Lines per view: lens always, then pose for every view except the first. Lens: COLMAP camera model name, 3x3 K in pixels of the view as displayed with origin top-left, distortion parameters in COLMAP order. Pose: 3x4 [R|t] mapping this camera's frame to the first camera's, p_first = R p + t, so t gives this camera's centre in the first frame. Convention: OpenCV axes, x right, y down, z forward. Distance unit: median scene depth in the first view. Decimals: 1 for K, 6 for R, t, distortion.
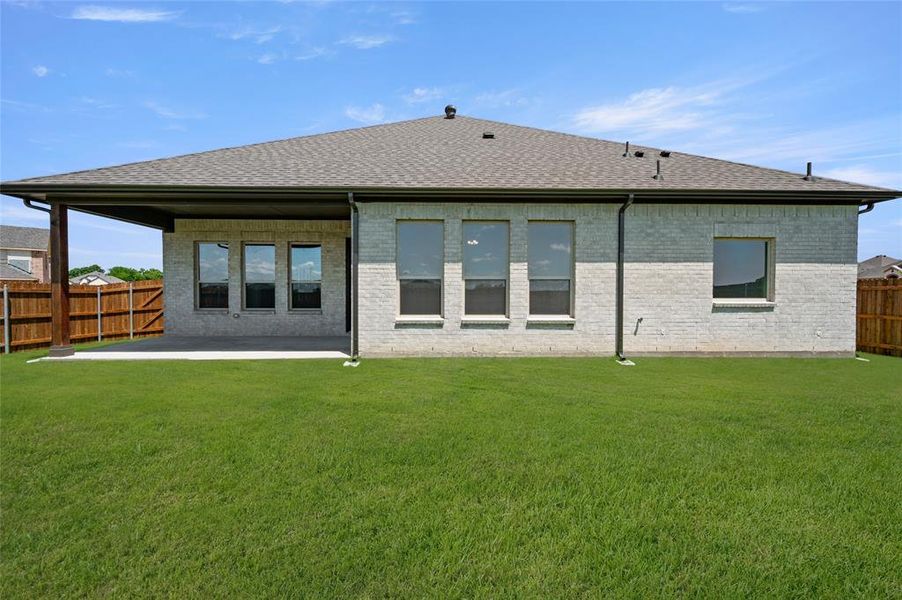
lens RADIAL K [[355.7, 0, 455.7], [0, 355.7, 299.7], [0, 0, 1]] dist [-0.001835, -0.000572]
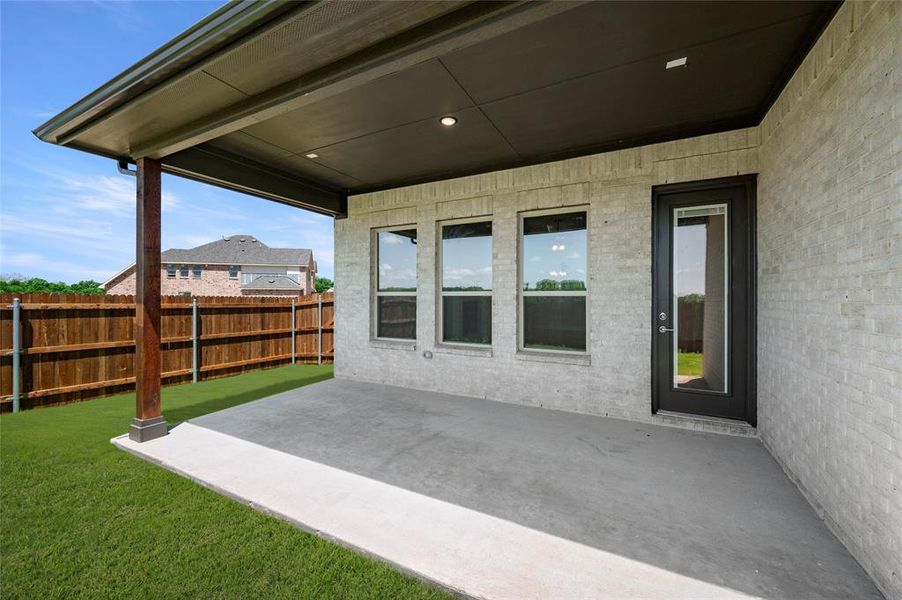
lens RADIAL K [[355.7, 0, 449.5], [0, 355.7, 298.8], [0, 0, 1]] dist [-0.001835, -0.000572]
pose [[0.869540, 0.001827, -0.493859, -0.309036], [-0.009271, 0.999877, -0.012626, -0.035704], [0.493776, 0.015557, 0.869450, 0.525095]]
